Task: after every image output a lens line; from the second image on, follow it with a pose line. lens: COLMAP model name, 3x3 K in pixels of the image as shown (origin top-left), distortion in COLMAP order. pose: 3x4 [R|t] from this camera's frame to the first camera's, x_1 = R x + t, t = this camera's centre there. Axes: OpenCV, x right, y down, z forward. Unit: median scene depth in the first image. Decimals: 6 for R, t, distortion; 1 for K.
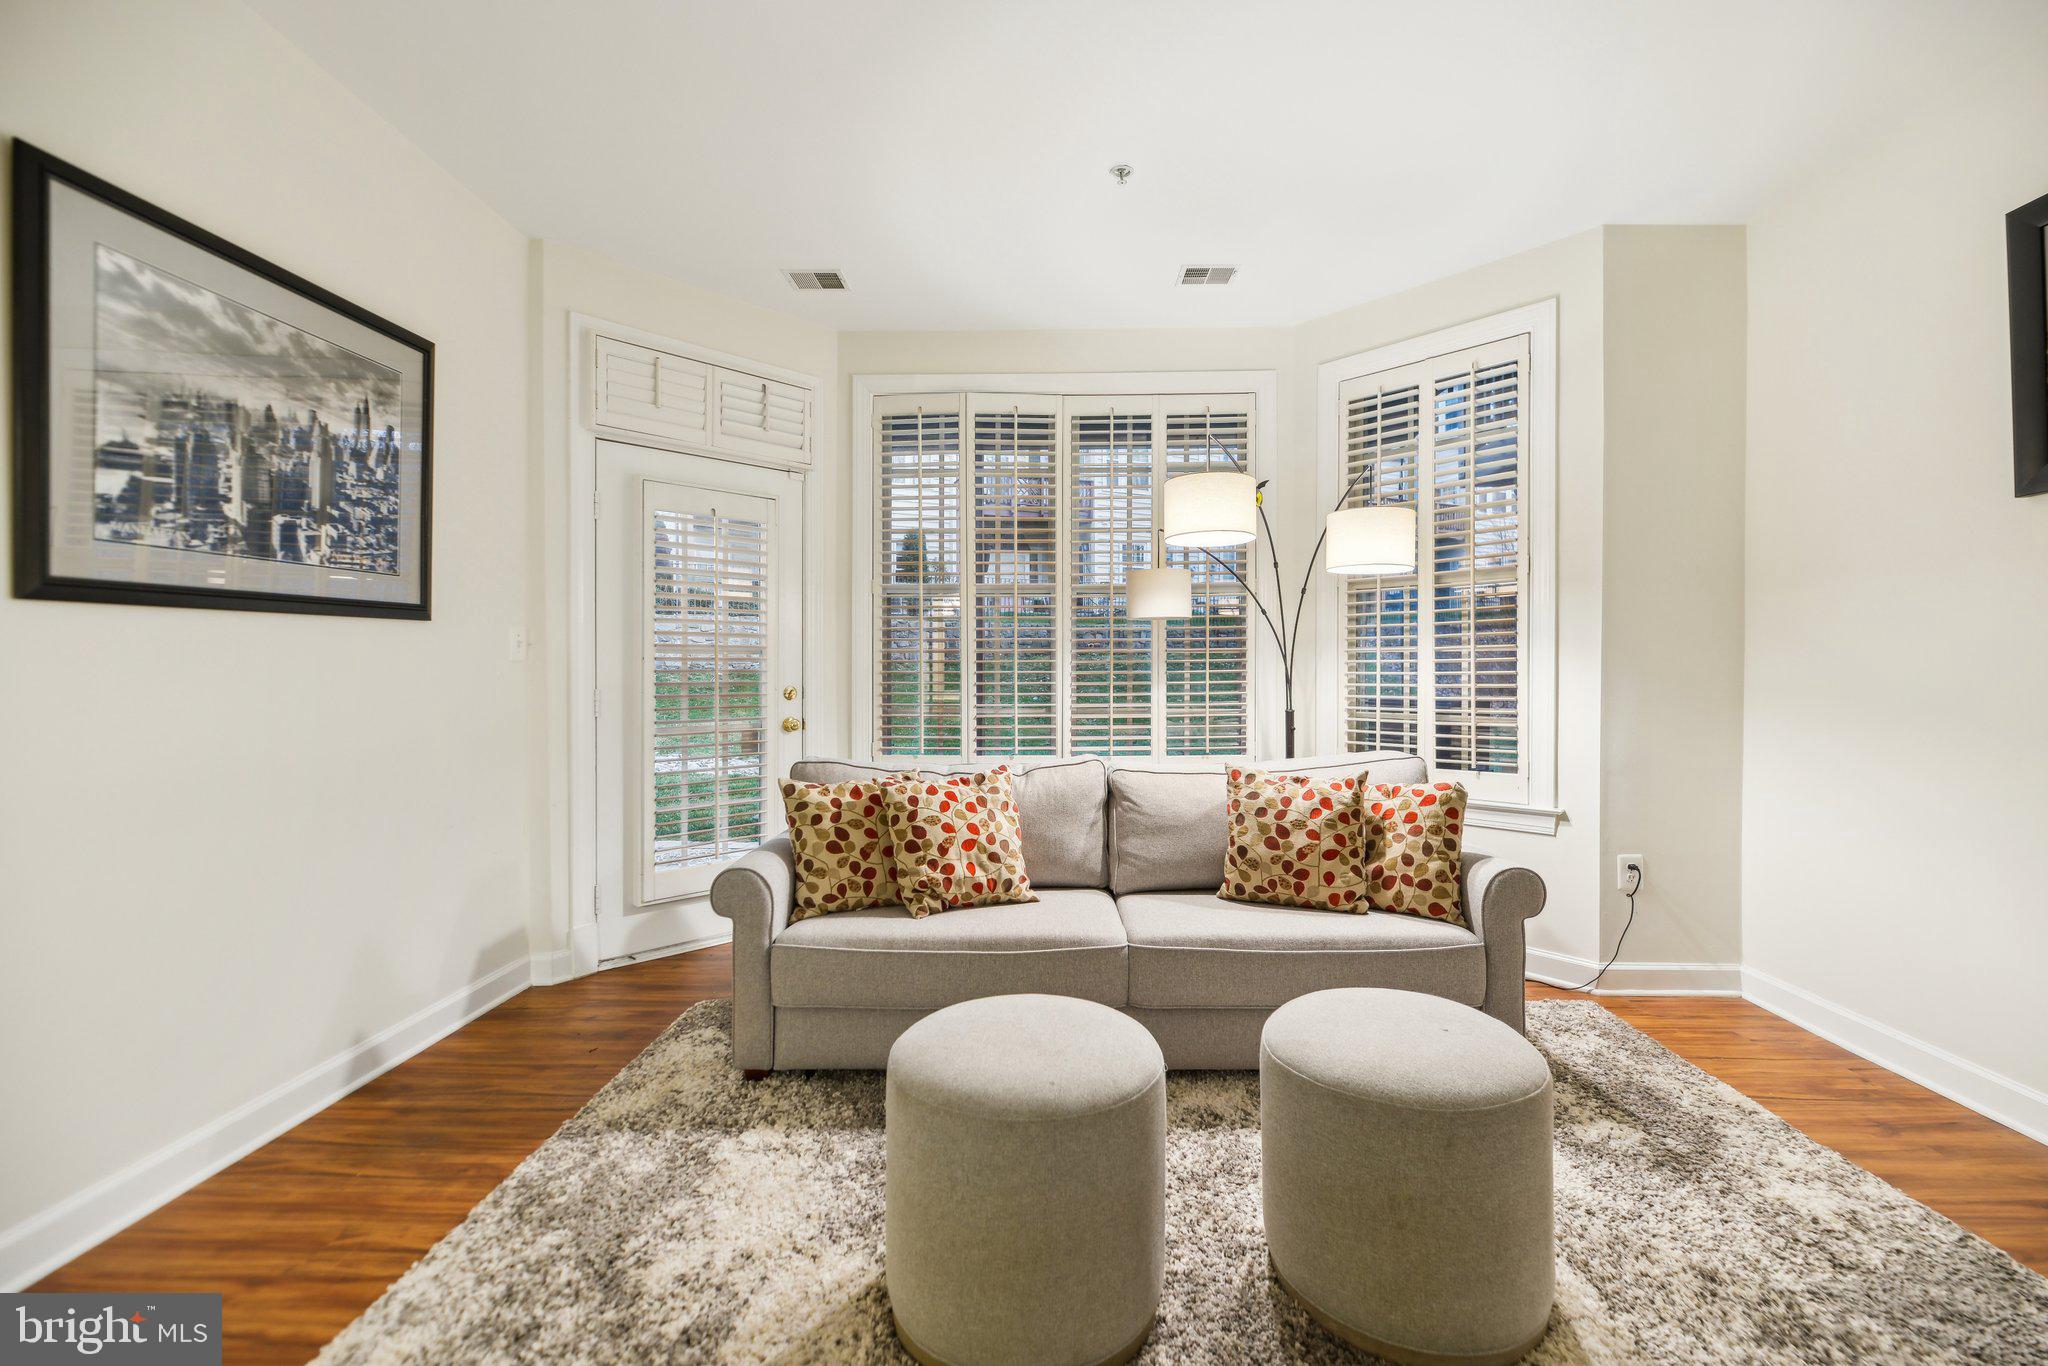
lens RADIAL K [[847.7, 0, 1048.3], [0, 847.7, 684.8], [0, 0, 1]] dist [0.001006, -0.005066]
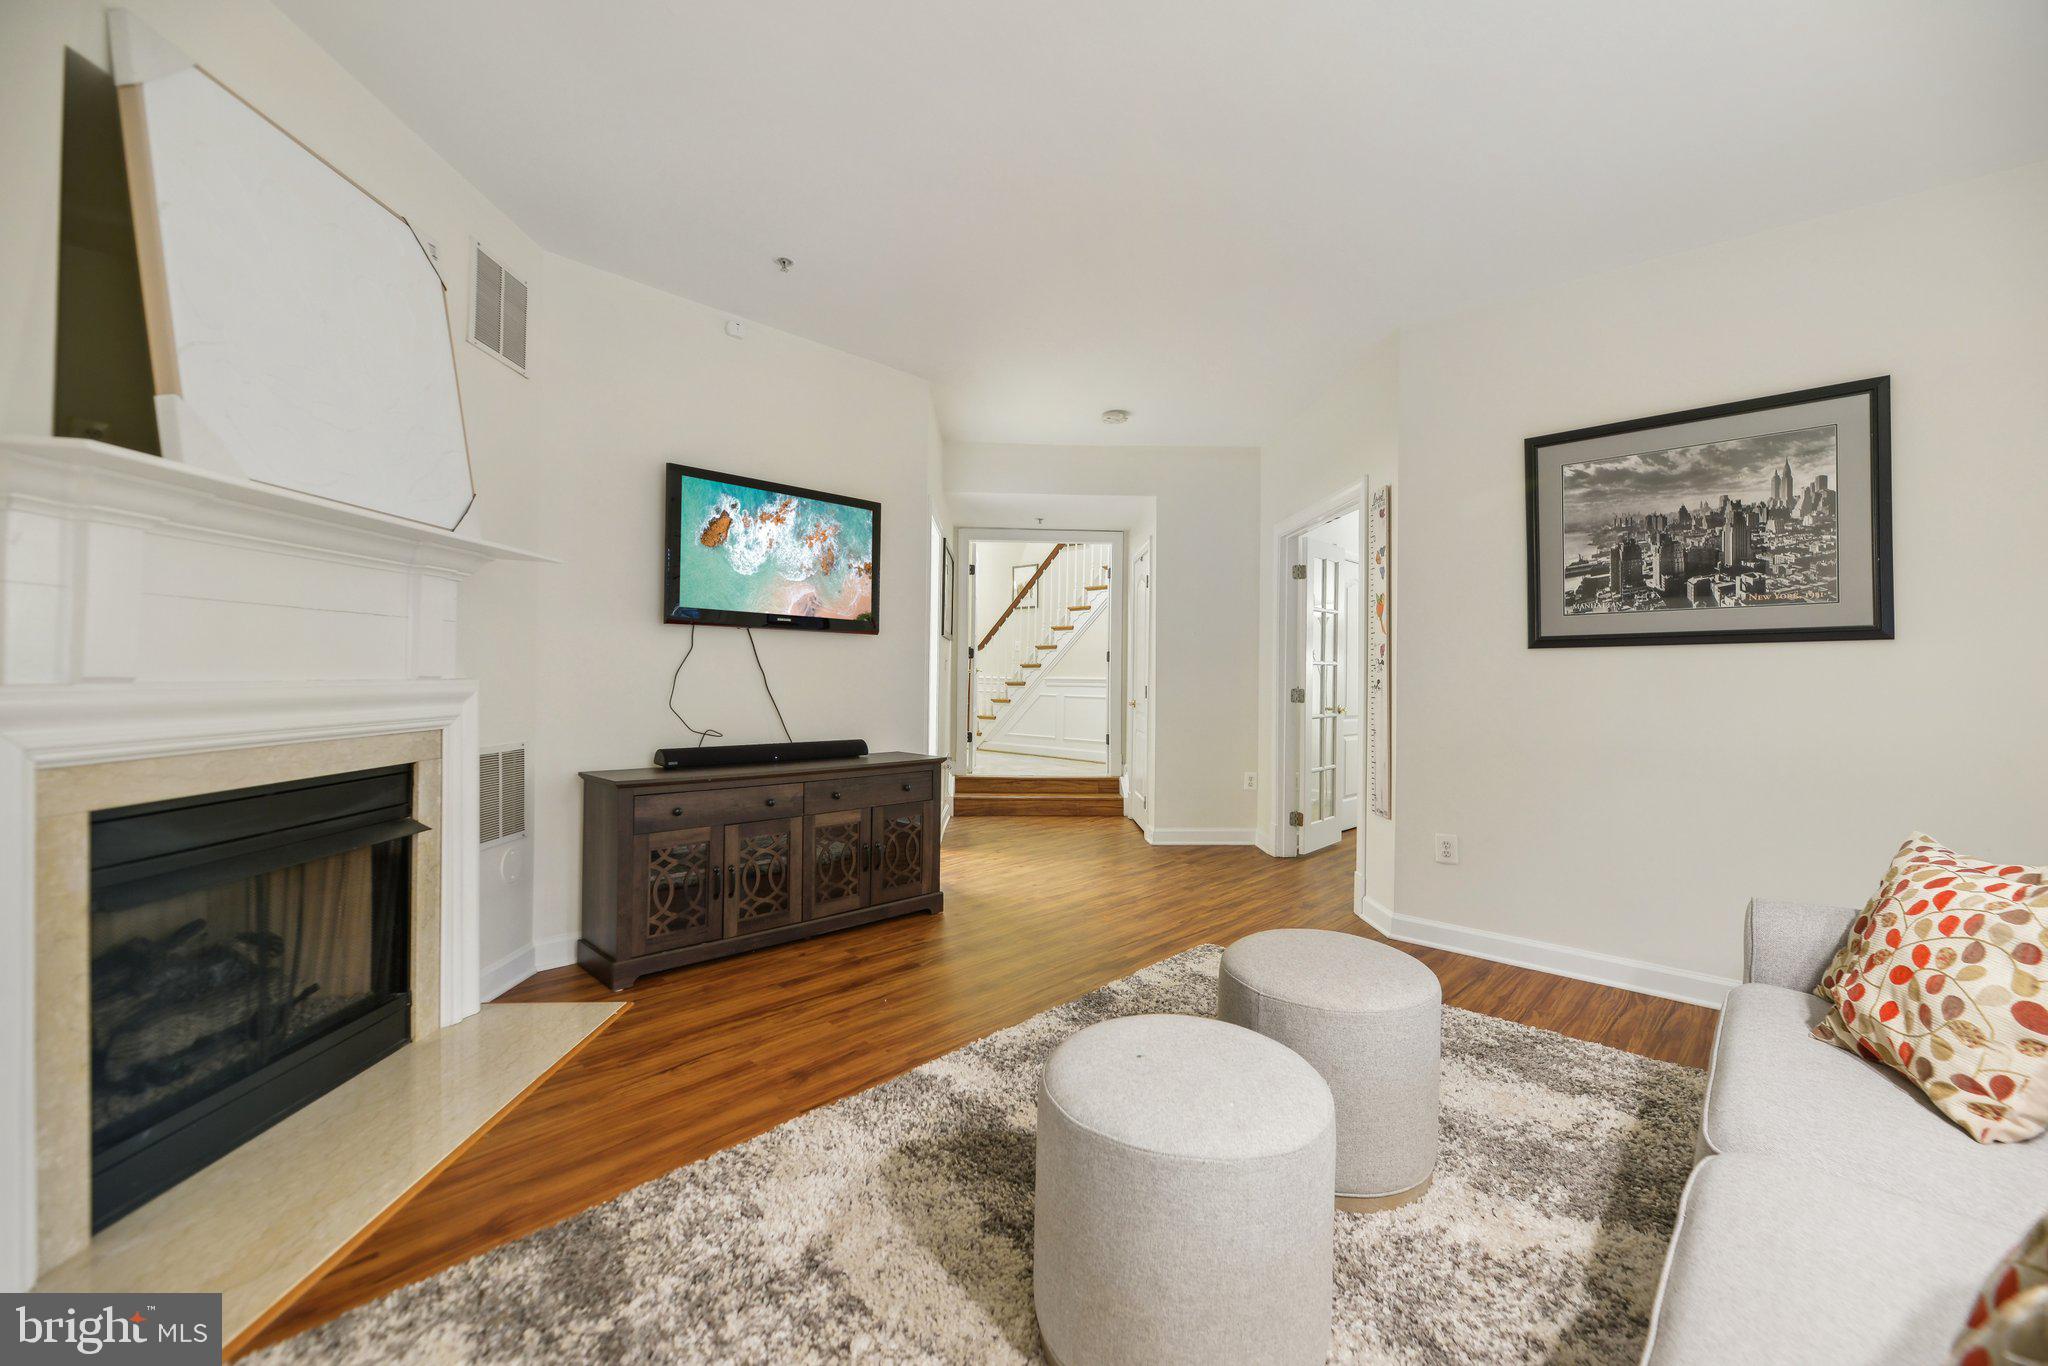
lens RADIAL K [[847.7, 0, 1048.3], [0, 847.7, 684.8], [0, 0, 1]] dist [0.001006, -0.005066]
pose [[-0.659363, 0.000010, -0.751825, 0.905630], [-0.026268, 0.999389, 0.023050, -0.019624], [0.751366, 0.034947, -0.658960, 1.108152]]
